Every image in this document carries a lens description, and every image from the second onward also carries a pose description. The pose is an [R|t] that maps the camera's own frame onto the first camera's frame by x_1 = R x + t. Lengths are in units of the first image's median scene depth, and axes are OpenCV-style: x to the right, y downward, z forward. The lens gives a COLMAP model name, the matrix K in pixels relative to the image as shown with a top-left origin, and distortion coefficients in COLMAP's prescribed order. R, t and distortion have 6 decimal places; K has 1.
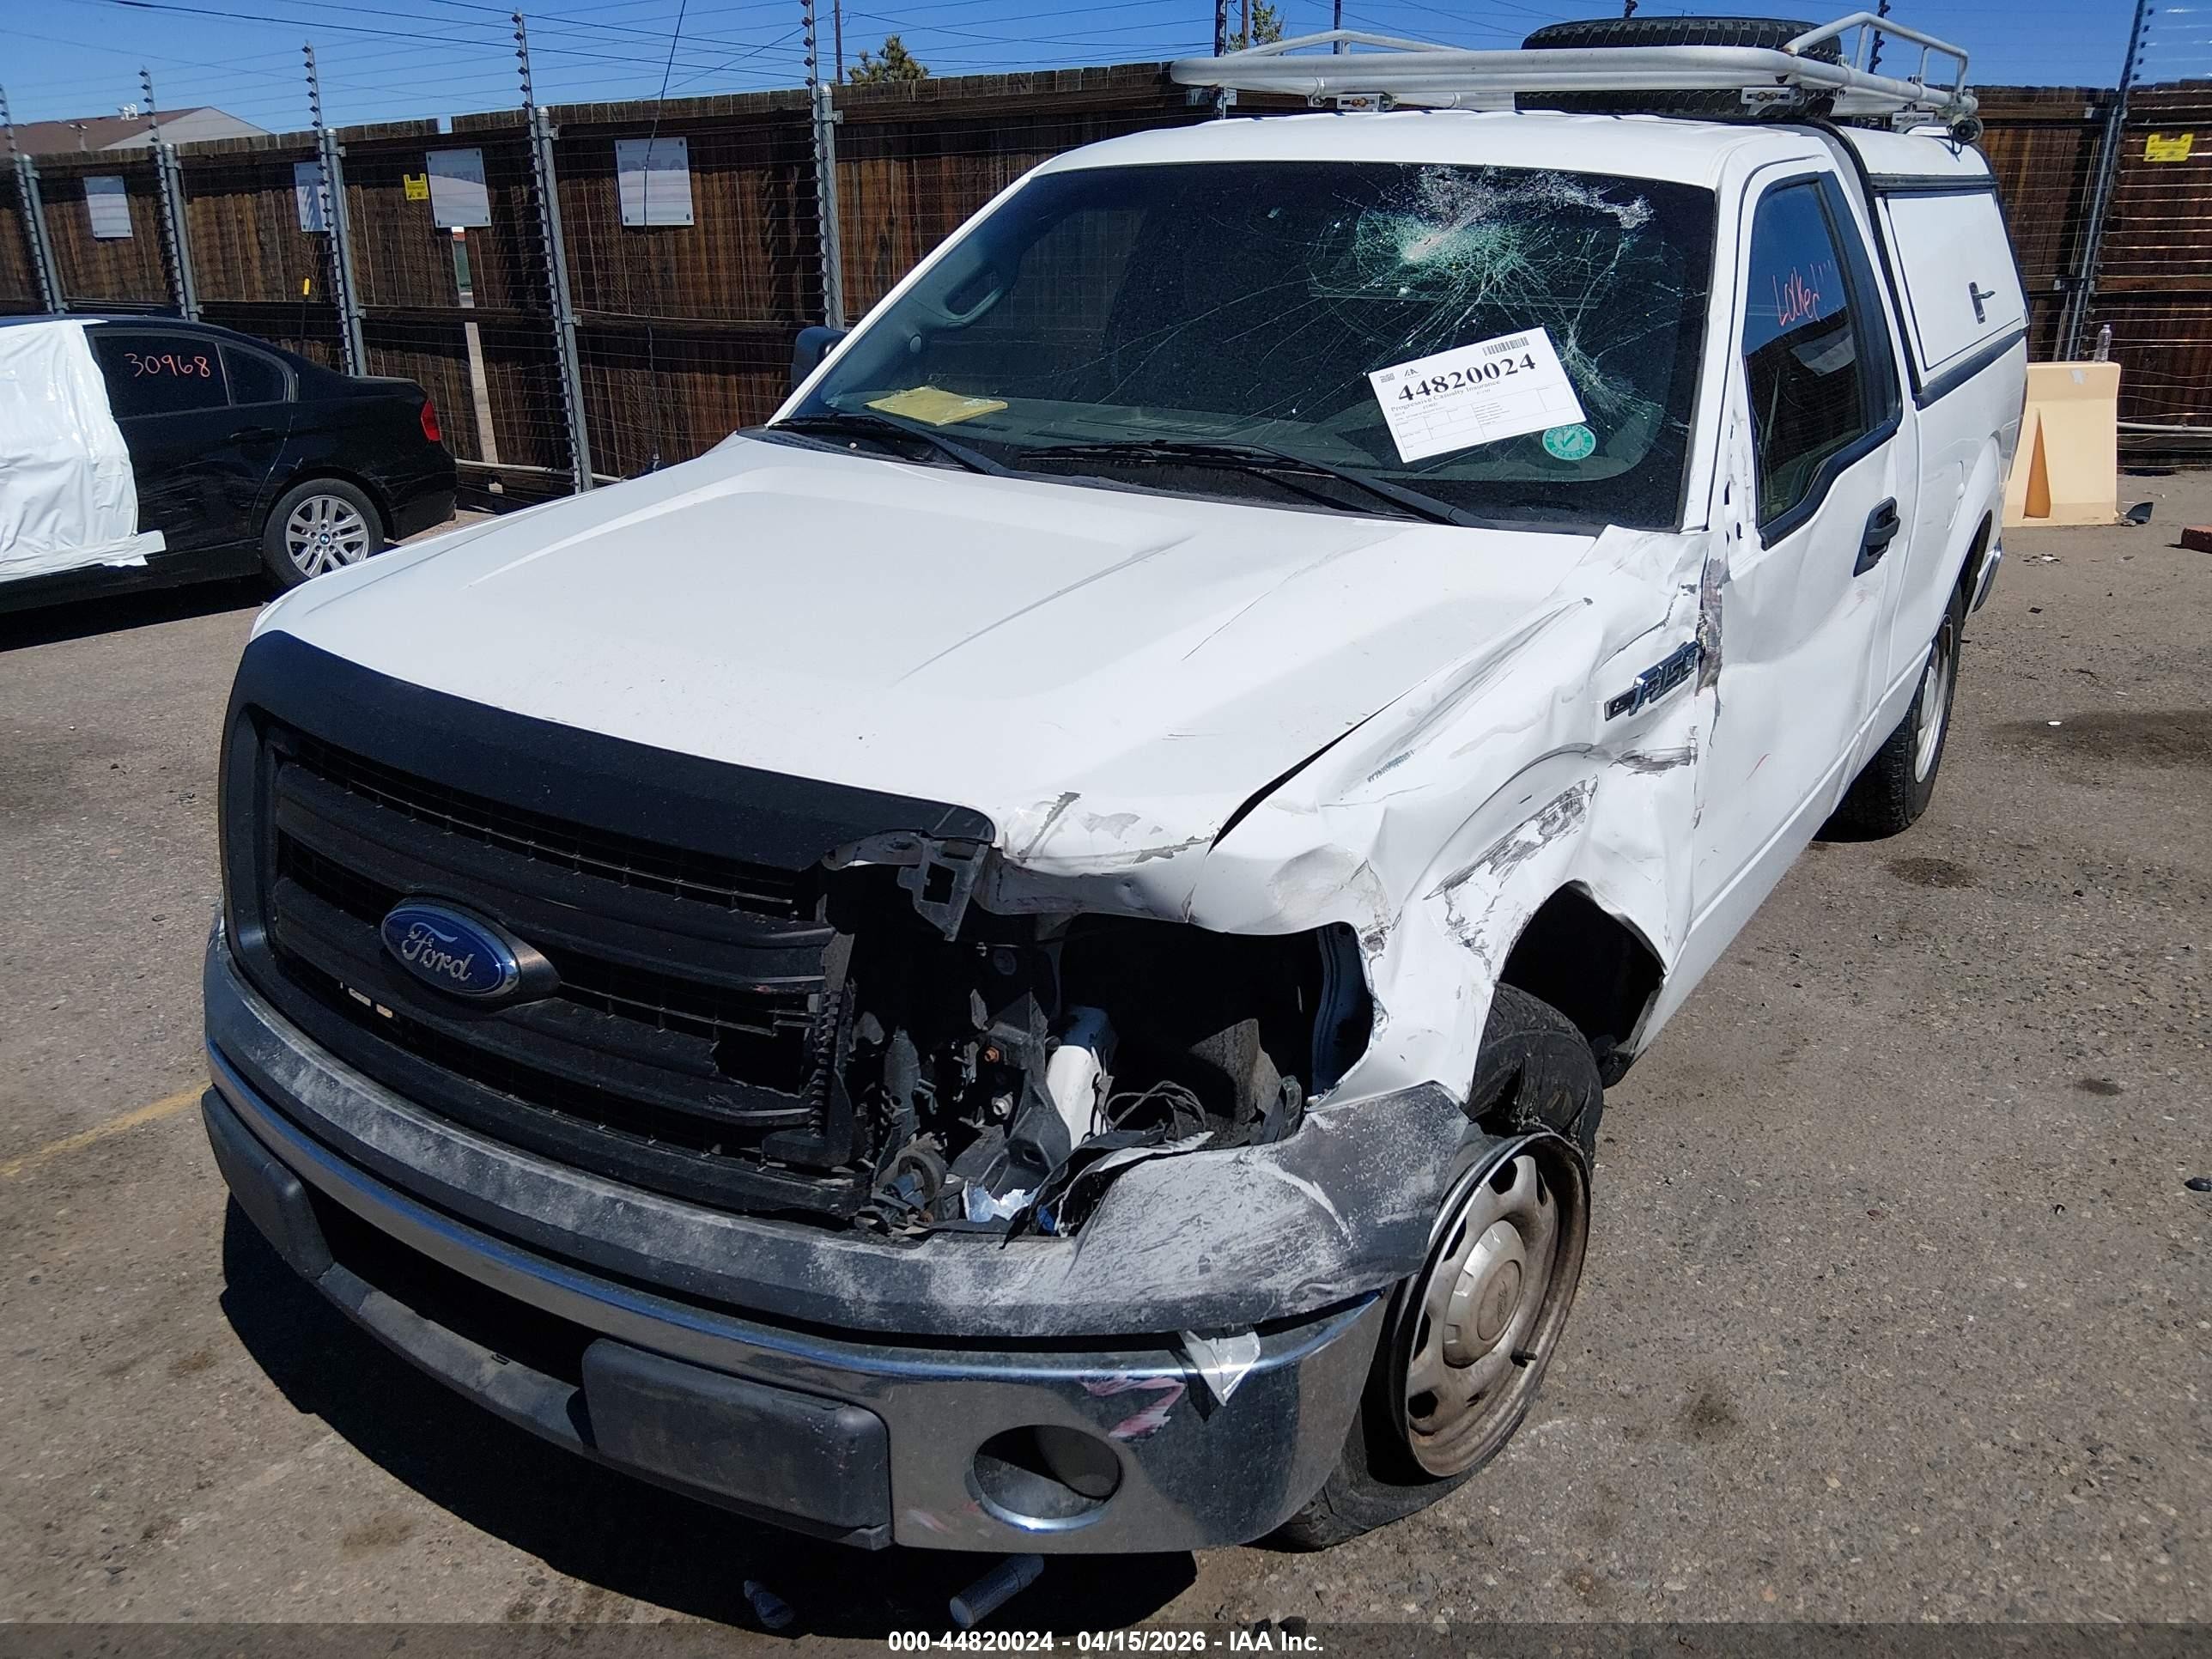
lens RADIAL K [[1689.1, 0, 1119.4], [0, 1689.1, 827.4], [0, 0, 1]] dist [0.105096, -0.186184]
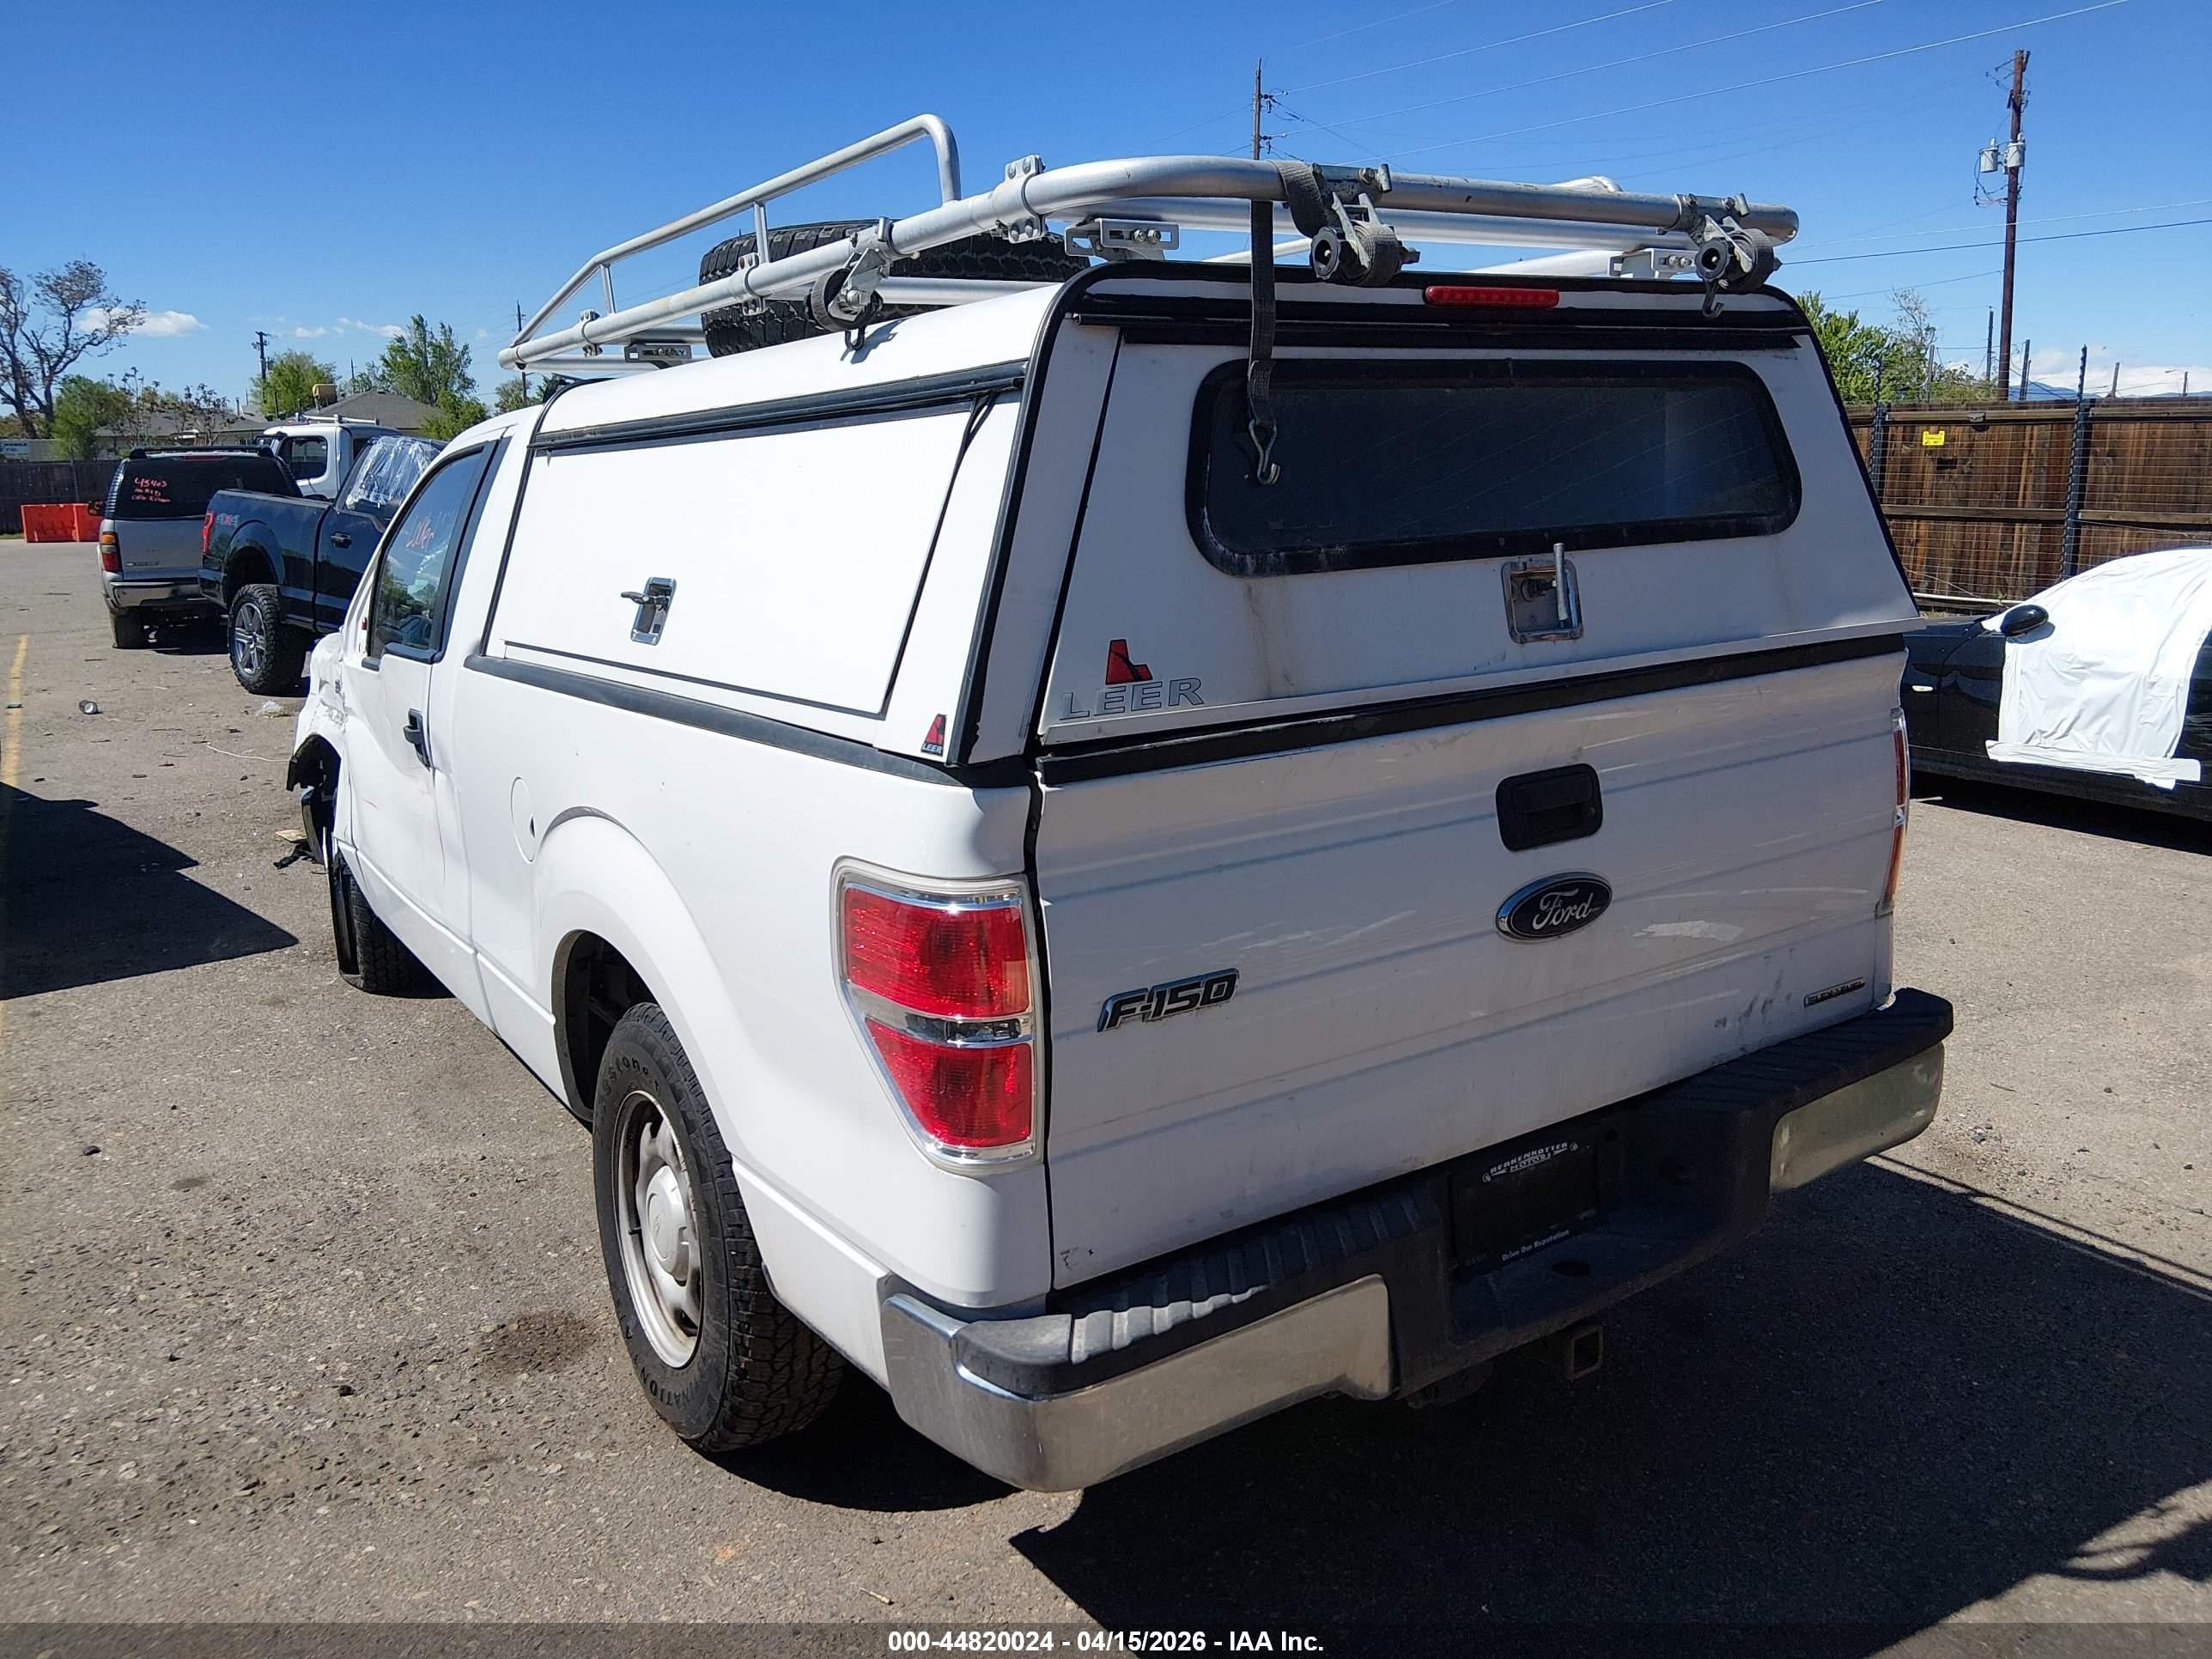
lens RADIAL K [[1689.1, 0, 1119.4], [0, 1689.1, 827.4], [0, 0, 1]] dist [0.105096, -0.186184]
pose [[-0.401807, 0.195066, -0.894707, 1.838161], [-0.293910, 0.897884, 0.327752, -0.900925], [0.867276, 0.394656, -0.303444, 2.521259]]
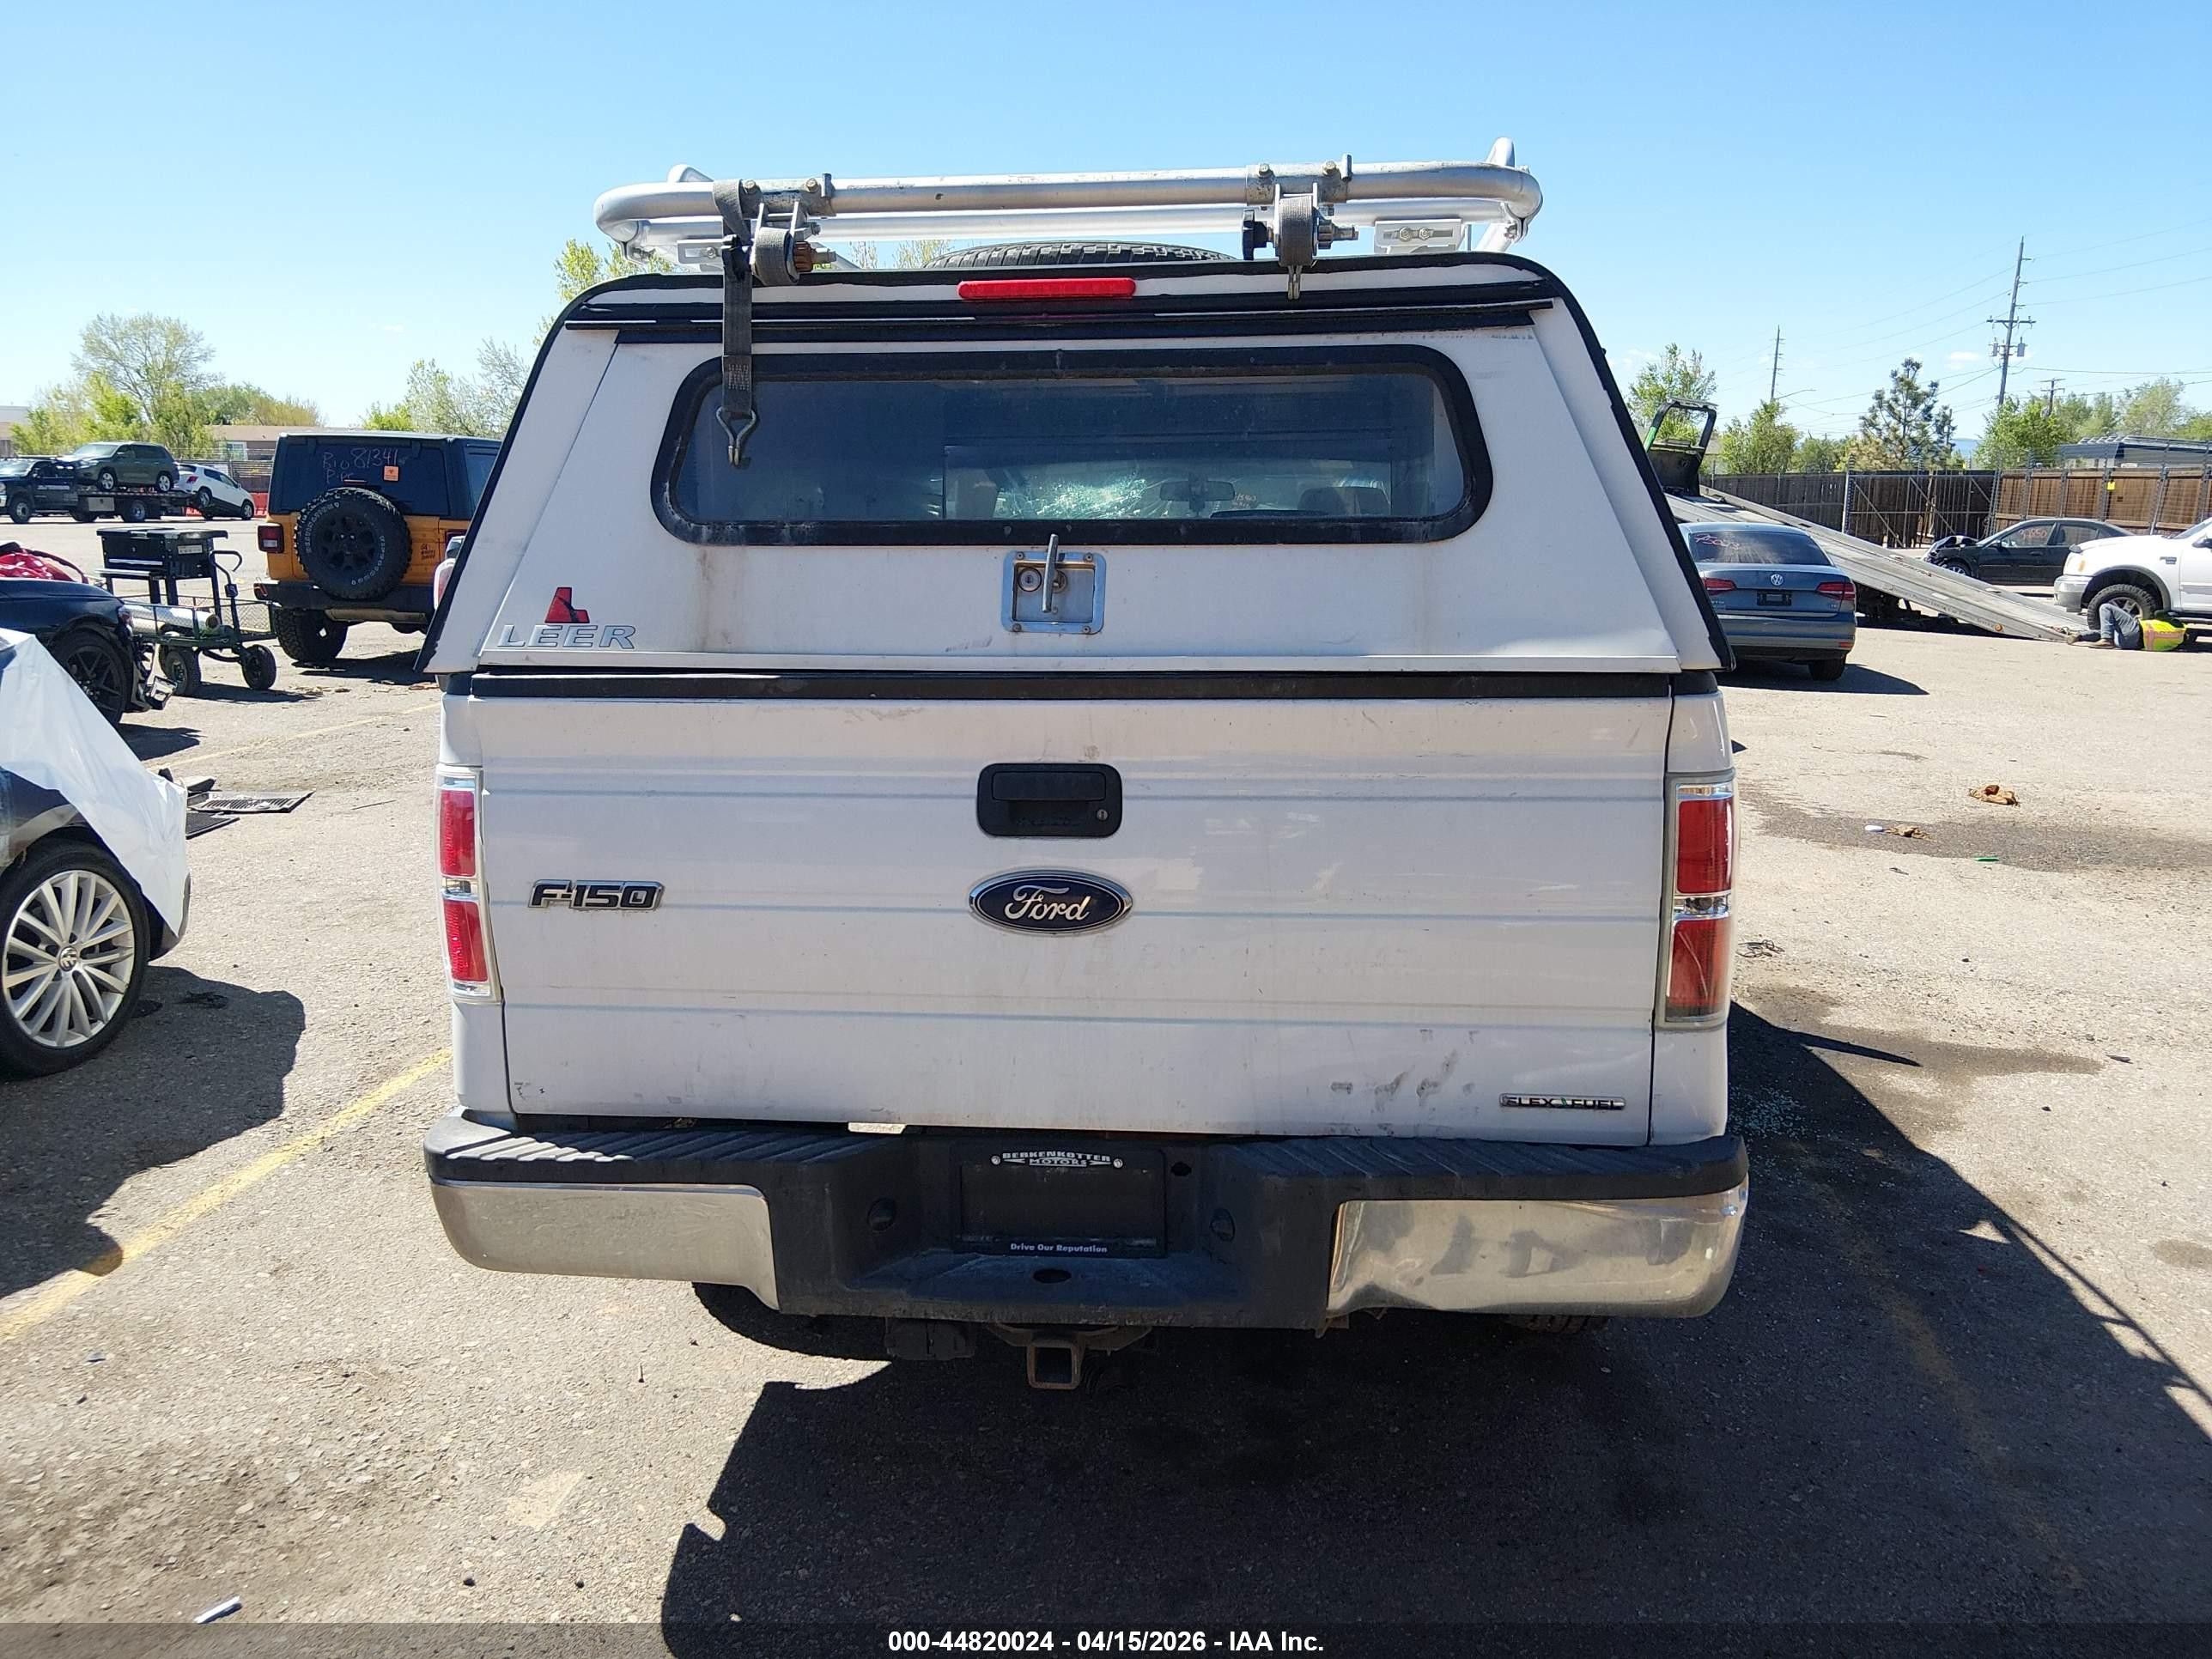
lens RADIAL K [[1715.4, 0, 1142.4], [0, 1715.4, 834.2], [0, 0, 1]] dist [0.038633, -0.062152]
pose [[-0.895448, 0.077466, -0.438375, 1.229787], [-0.158601, 0.864610, 0.476755, -1.125512], [0.415955, 0.496436, -0.761927, 3.224879]]
